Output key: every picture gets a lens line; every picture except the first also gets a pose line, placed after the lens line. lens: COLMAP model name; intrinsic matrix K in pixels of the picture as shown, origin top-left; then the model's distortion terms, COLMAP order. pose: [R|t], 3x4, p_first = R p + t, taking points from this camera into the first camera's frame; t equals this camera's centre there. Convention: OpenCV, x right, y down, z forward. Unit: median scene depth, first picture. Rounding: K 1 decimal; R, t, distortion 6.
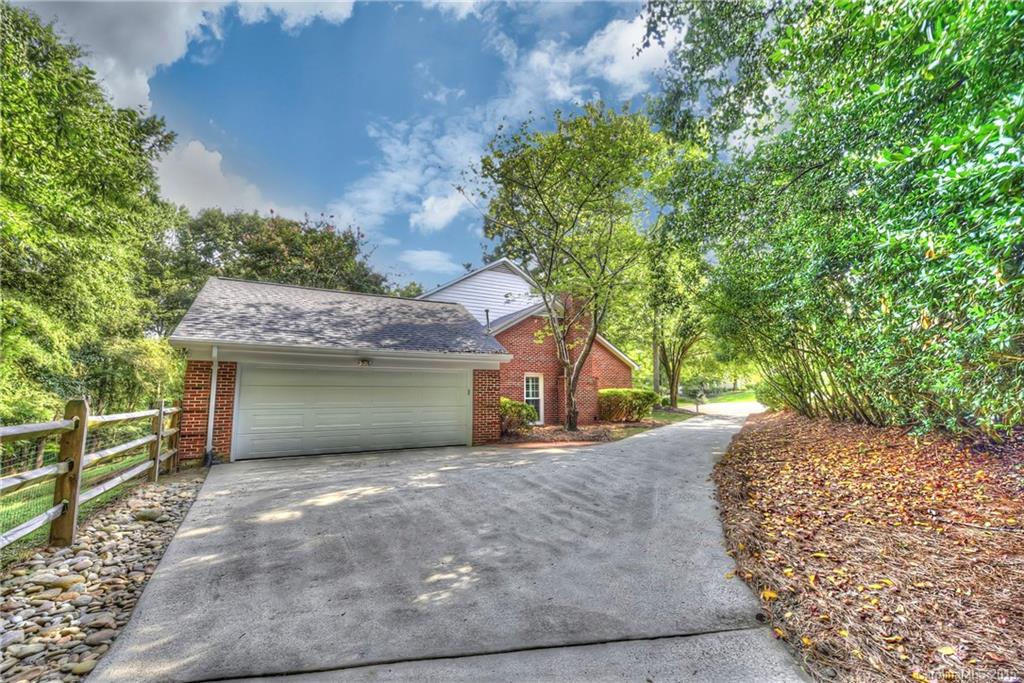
lens RADIAL K [[417.0, 0, 507.2], [0, 417.0, 339.2], [0, 0, 1]] dist [-0.002238, -0.000413]
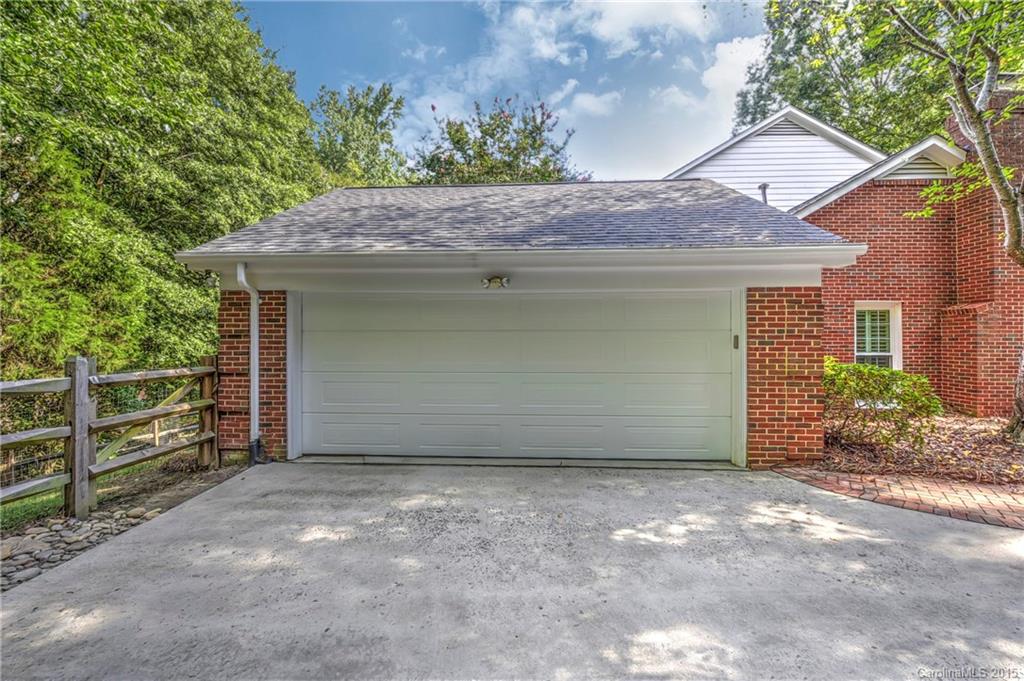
lens RADIAL K [[417.0, 0, 507.2], [0, 417.0, 338.2], [0, 0, 1]] dist [-0.002238, -0.000413]
pose [[0.850217, -0.004001, -0.526417, -0.063954], [0.067593, 0.992524, 0.101627, 0.062066], [0.522075, -0.121987, 0.844131, 0.503360]]
